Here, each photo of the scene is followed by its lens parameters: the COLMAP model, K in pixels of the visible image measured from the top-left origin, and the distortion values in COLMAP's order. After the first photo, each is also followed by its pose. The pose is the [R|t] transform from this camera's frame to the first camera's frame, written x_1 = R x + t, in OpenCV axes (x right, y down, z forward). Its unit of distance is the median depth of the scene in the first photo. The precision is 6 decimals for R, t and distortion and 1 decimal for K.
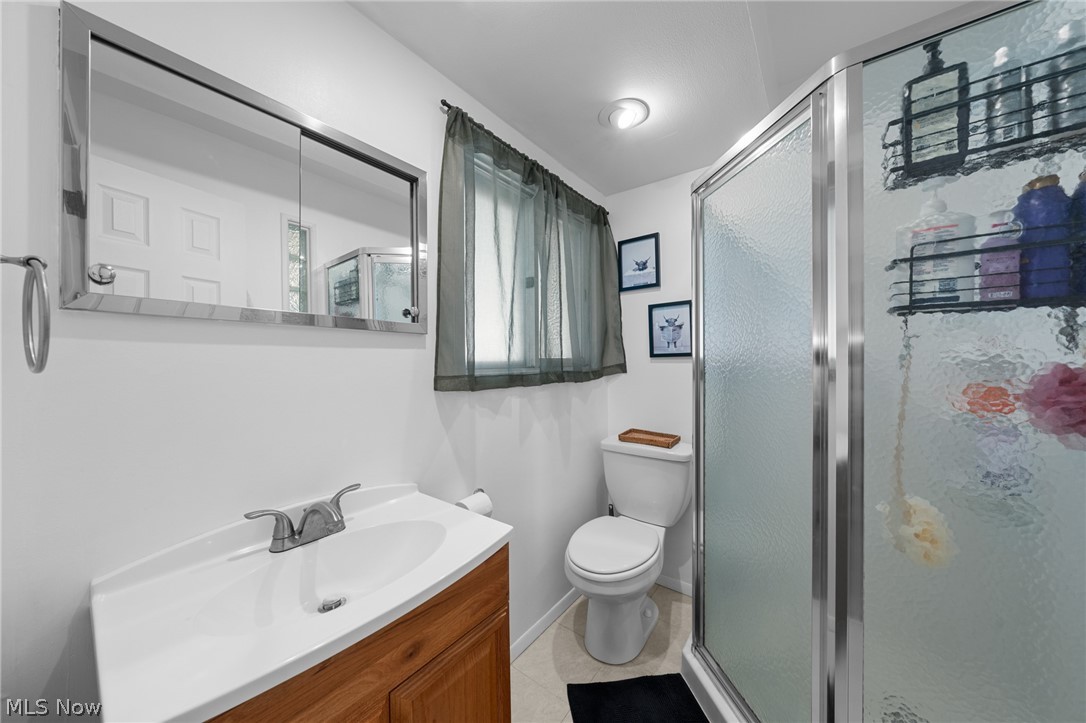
lens RADIAL K [[364.7, 0, 543.0], [0, 364.7, 361.5], [0, 0, 1]] dist [-0.003878, -0.000063]
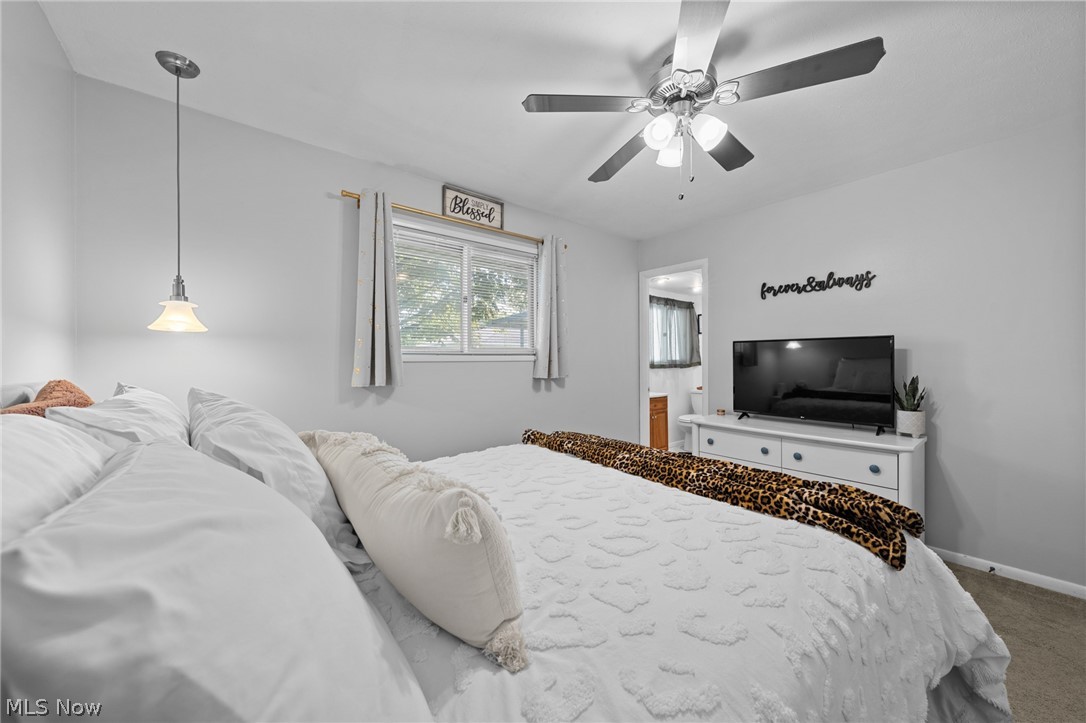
lens RADIAL K [[402.0, 0, 543.9], [0, 402.0, 355.2], [0, 0, 1]] dist [-0.000926, 0.000358]
pose [[0.973178, 0.000636, -0.230052, -0.391664], [-0.002761, 0.999956, -0.008918, -0.022847], [0.230037, 0.009314, 0.973137, -3.967203]]
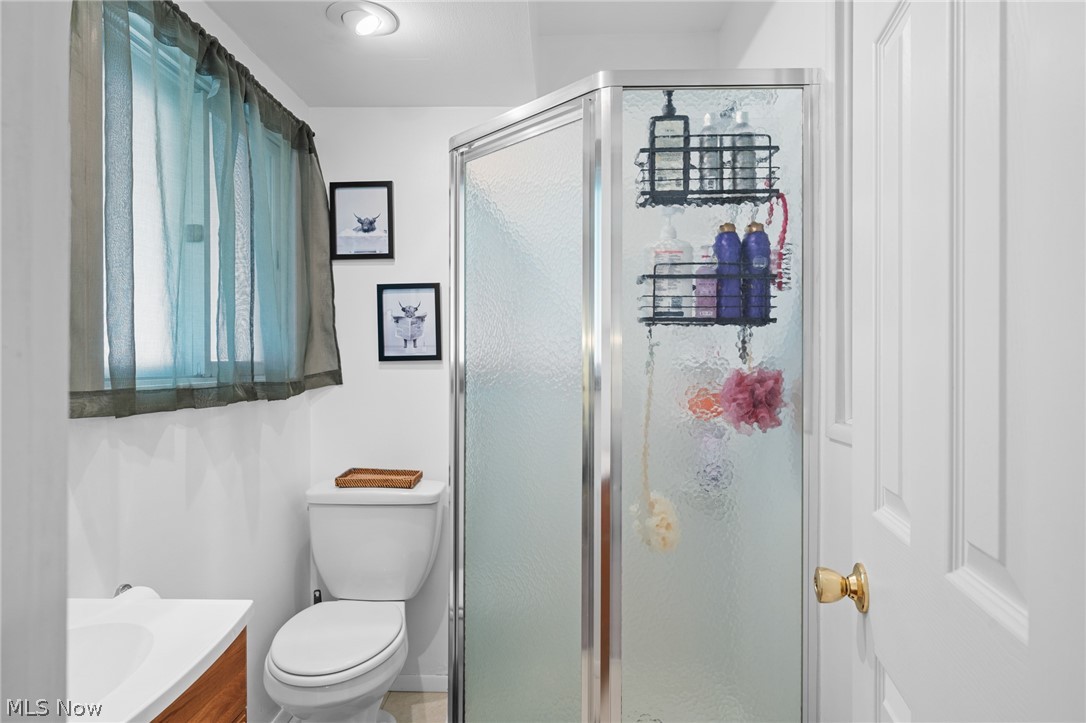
lens RADIAL K [[629.2, 0, 543.8], [0, 629.2, 367.2], [0, 0, 1]] dist [-0.001092, -0.000524]
pose [[0.812384, 0.002051, 0.583119, -0.269325], [-0.001991, 0.999998, -0.000743, 0.000570], [-0.583119, -0.000557, 0.812387, -0.258472]]
